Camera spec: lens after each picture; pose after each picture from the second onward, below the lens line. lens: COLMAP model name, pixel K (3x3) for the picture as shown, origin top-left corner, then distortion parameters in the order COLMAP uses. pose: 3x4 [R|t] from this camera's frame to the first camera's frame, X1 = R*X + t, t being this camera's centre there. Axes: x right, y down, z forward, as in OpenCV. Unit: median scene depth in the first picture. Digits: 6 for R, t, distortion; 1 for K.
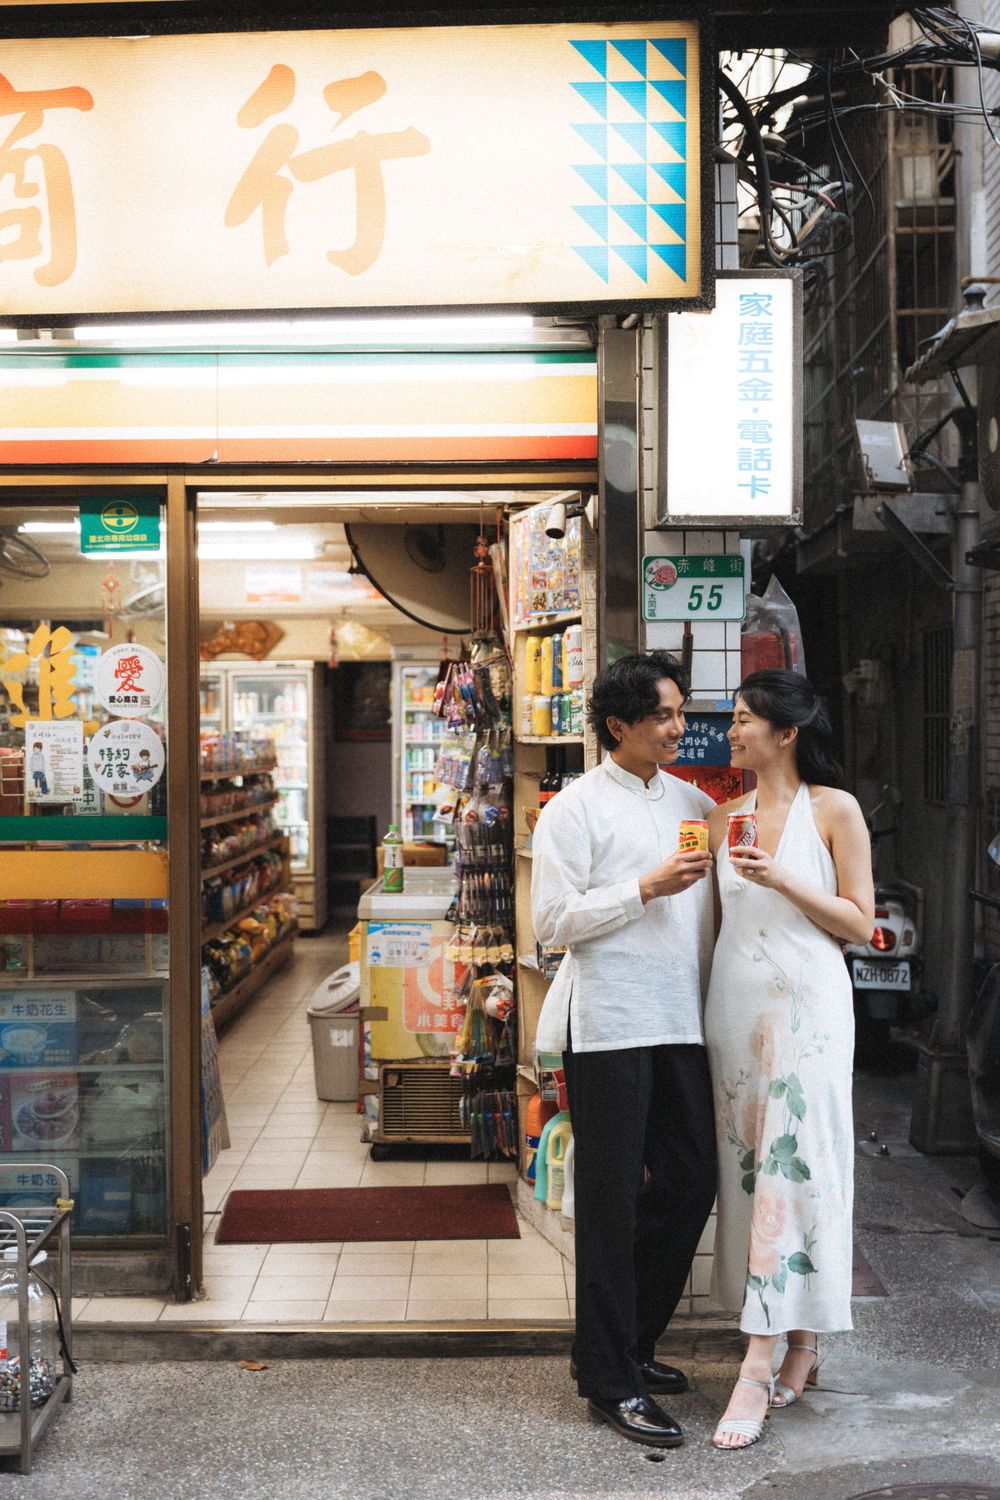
lens RADIAL K [[1844.7, 0, 500.1], [0, 1844.7, 776.6], [0, 0, 1]] dist [-0.012397, -0.034141]
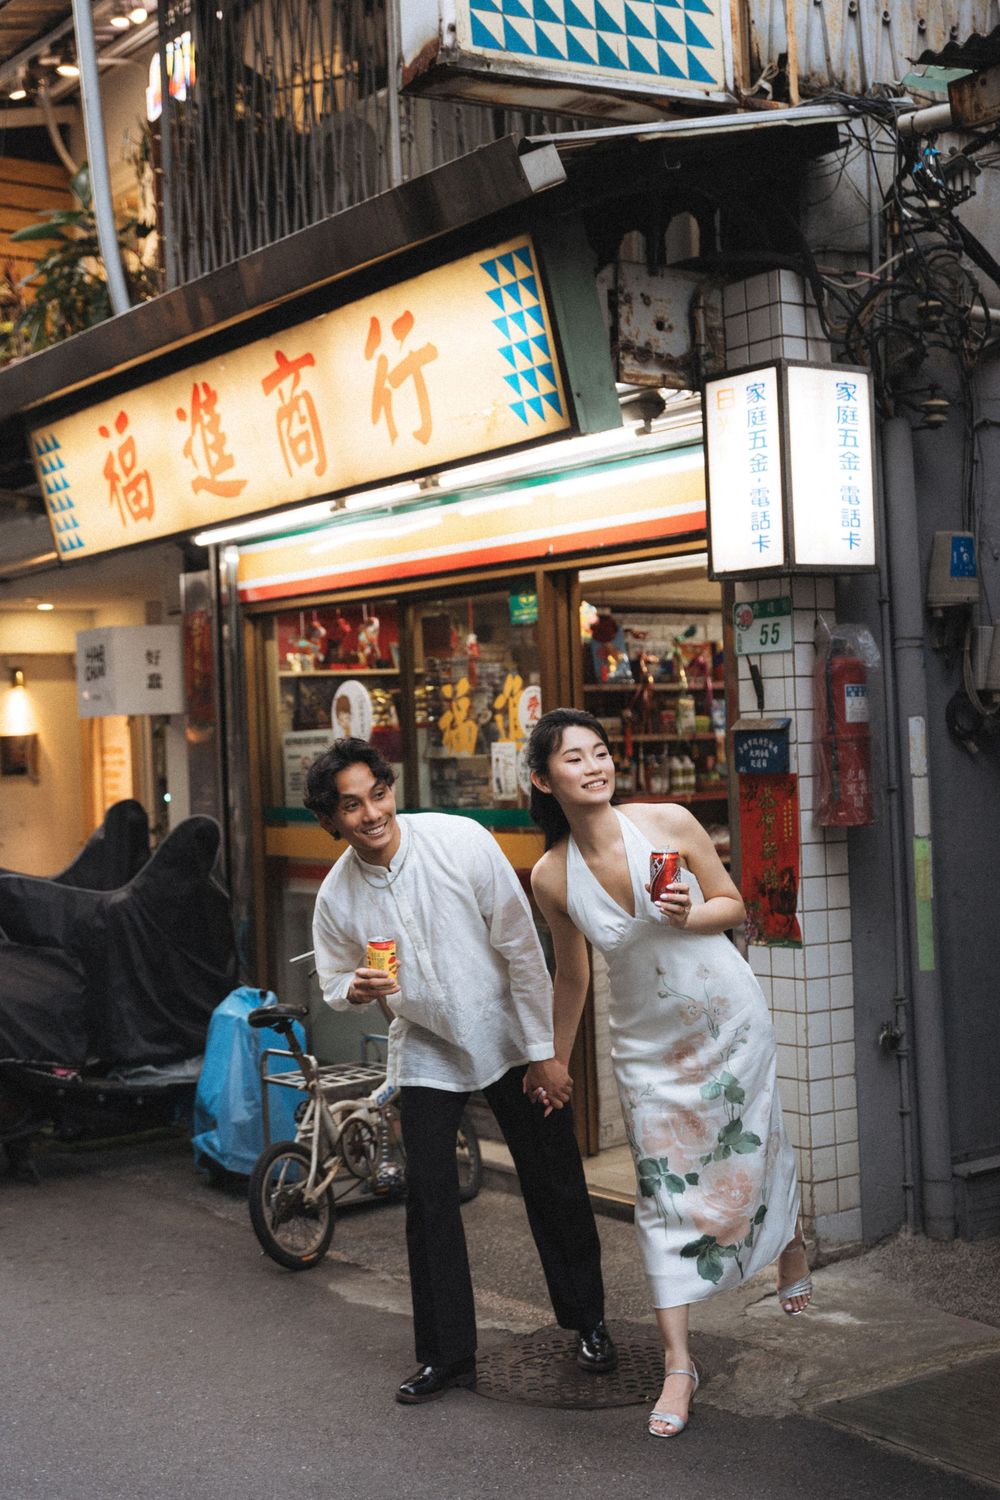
lens RADIAL K [[2098.7, 0, 555.7], [0, 2098.7, 779.9], [0, 0, 1]] dist [-0.023253, -0.005469]
pose [[0.602543, -0.001338, -0.798086, 1.159589], [0.010085, 0.999932, 0.005938, -0.011380], [0.798023, -0.011627, 0.602515, 0.060710]]
